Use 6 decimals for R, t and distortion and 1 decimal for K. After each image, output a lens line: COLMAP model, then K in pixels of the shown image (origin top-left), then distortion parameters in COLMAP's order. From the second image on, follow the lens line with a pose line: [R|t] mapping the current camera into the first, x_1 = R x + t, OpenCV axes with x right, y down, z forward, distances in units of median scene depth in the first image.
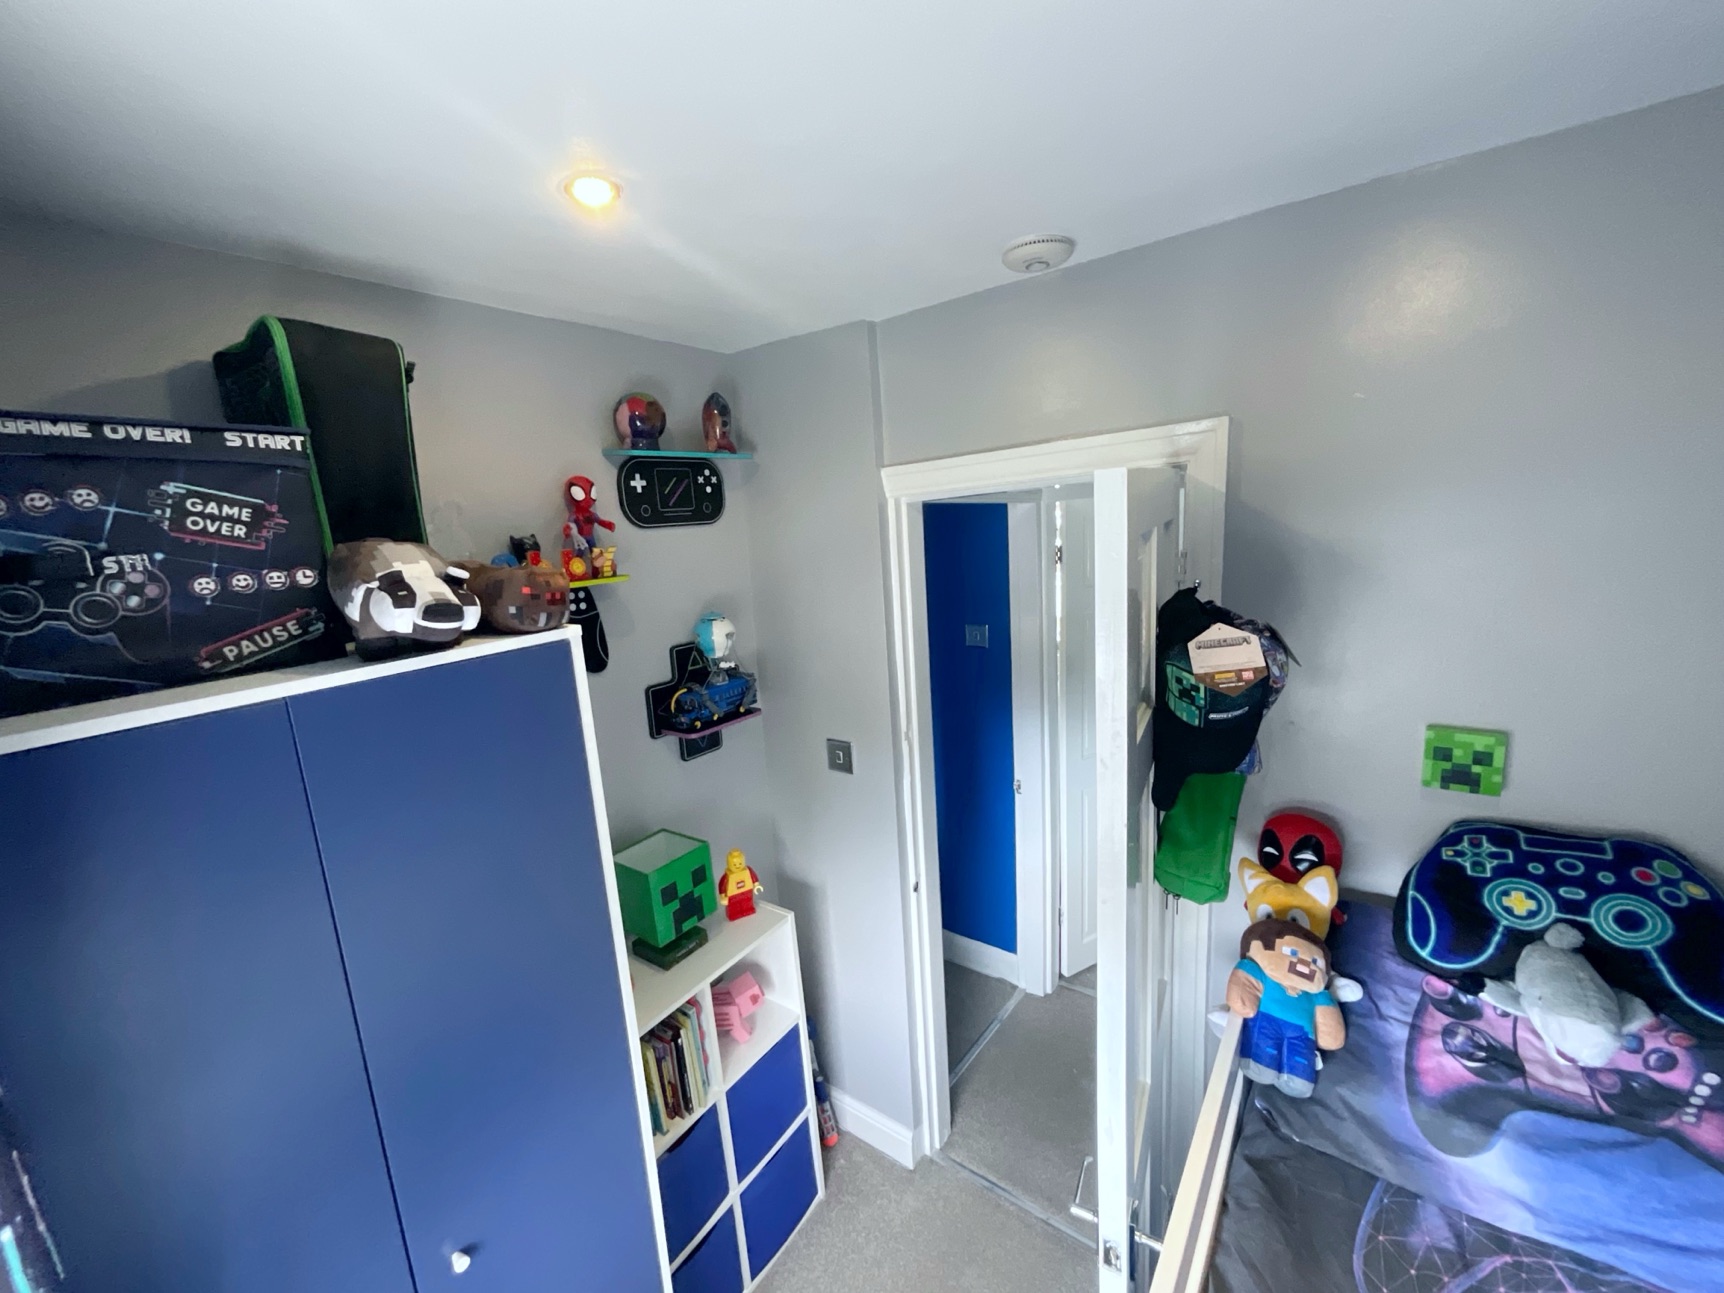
lens RADIAL K [[693.8, 0, 865.1], [0, 693.8, 618.5], [0, 0, 1]] dist [0.000261, -0.001149]
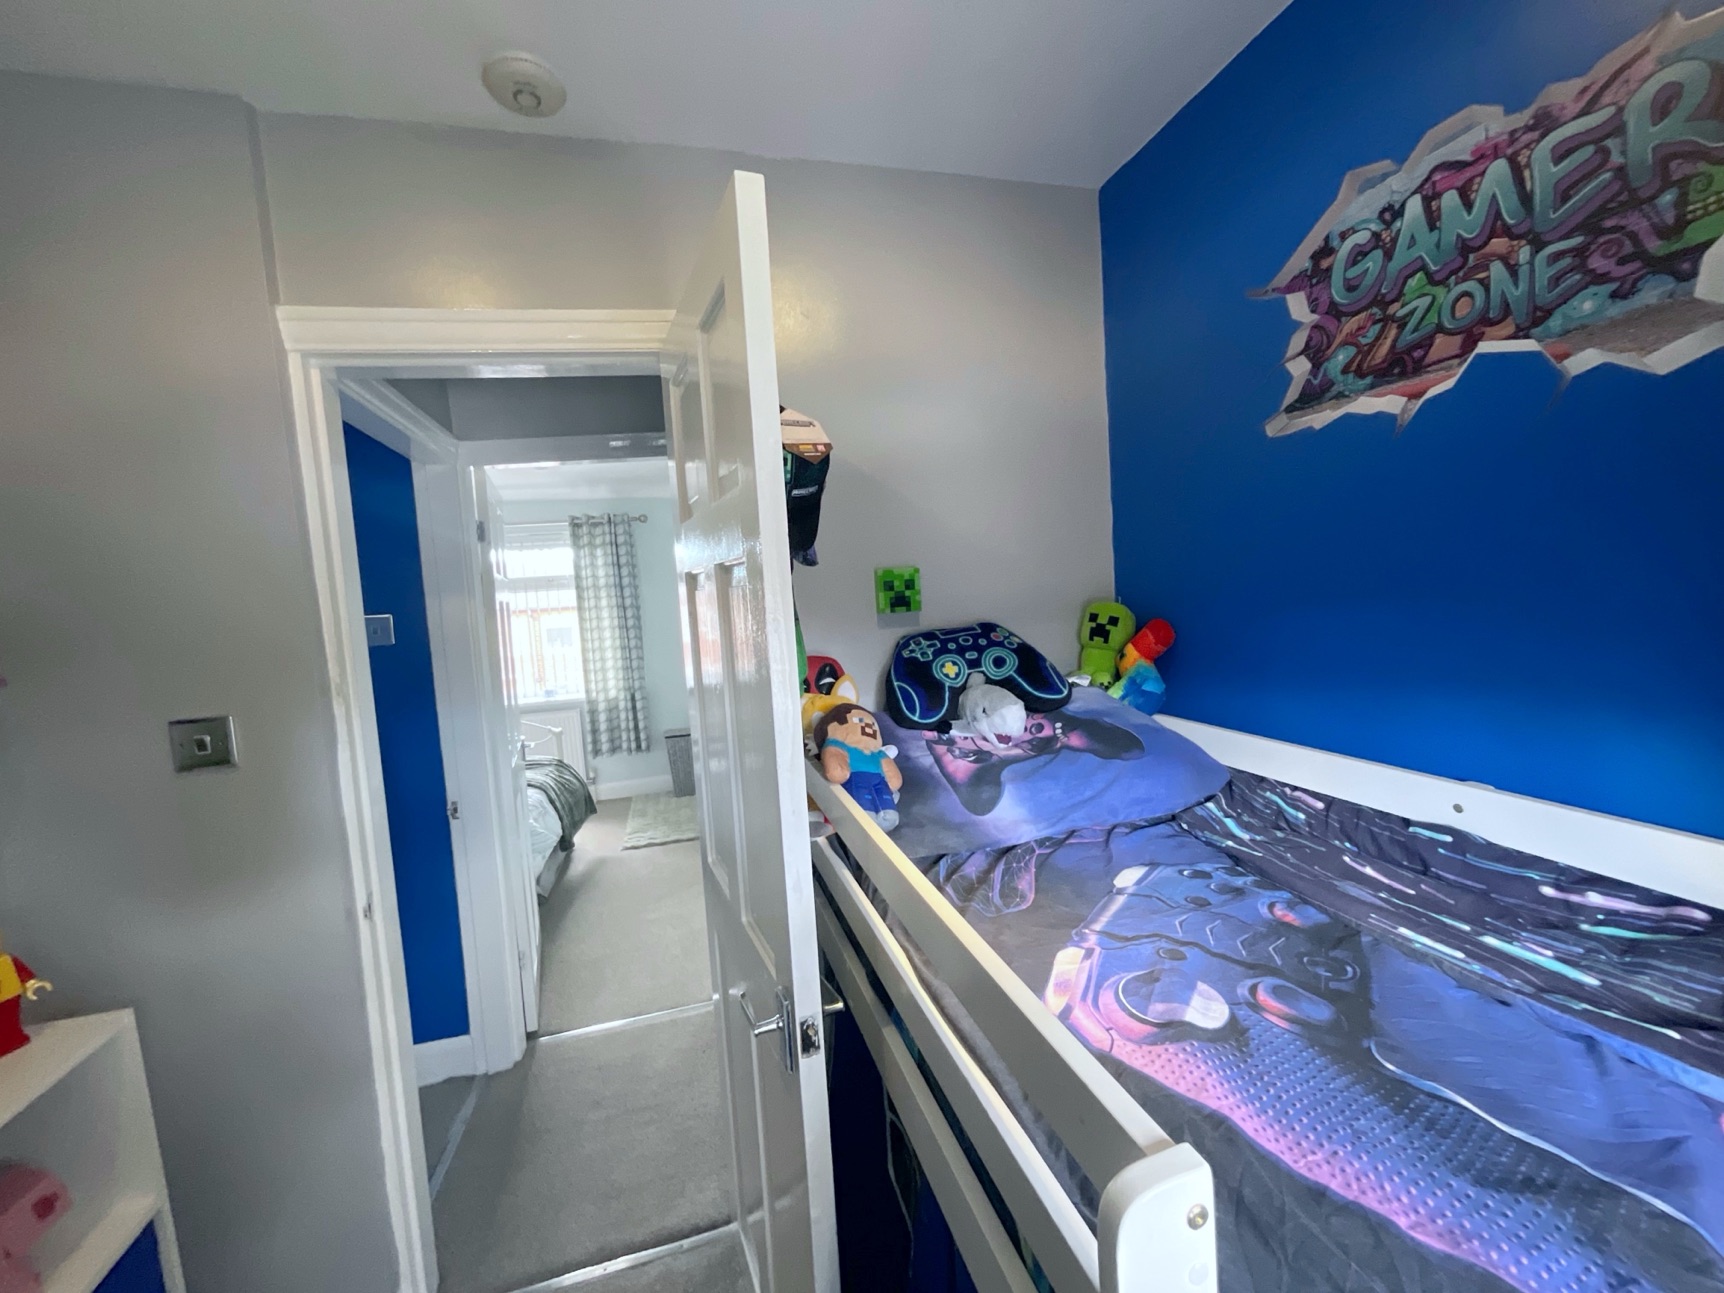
lens RADIAL K [[693.8, 0, 850.8], [0, 693.8, 632.9], [0, 0, 1]] dist [0.000261, -0.001149]
pose [[0.625560, -0.025262, 0.779767, -0.277015], [0.147905, 0.985191, -0.086738, 0.426943], [-0.766028, 0.169591, 0.620032, 0.268332]]
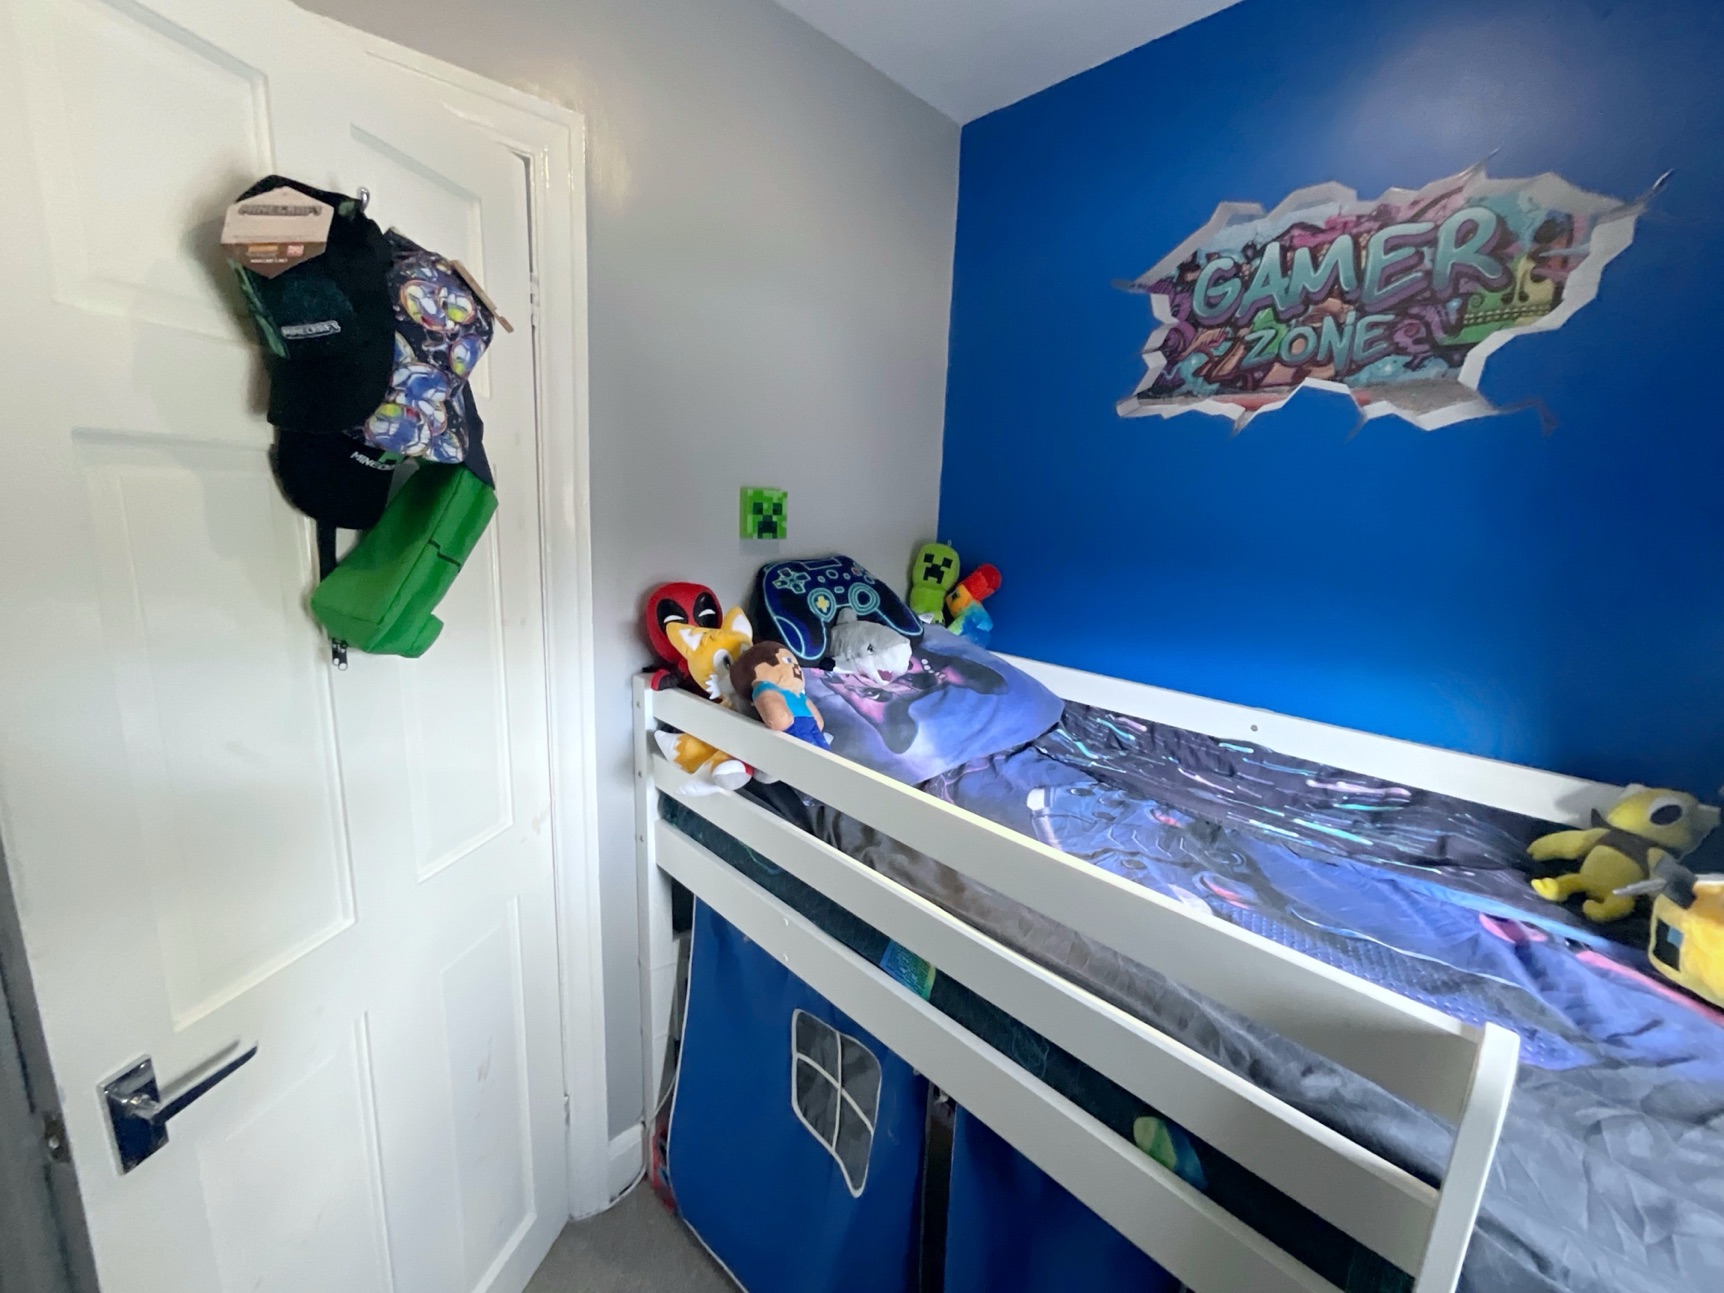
lens RADIAL K [[693.8, 0, 863.1], [0, 693.8, 637.1], [0, 0, 1]] dist [0.000261, -0.001149]
pose [[0.165121, -0.111414, 0.979960, -0.373843], [0.098738, 0.990475, 0.095973, 0.350288], [-0.981318, 0.080912, 0.174549, 0.688956]]
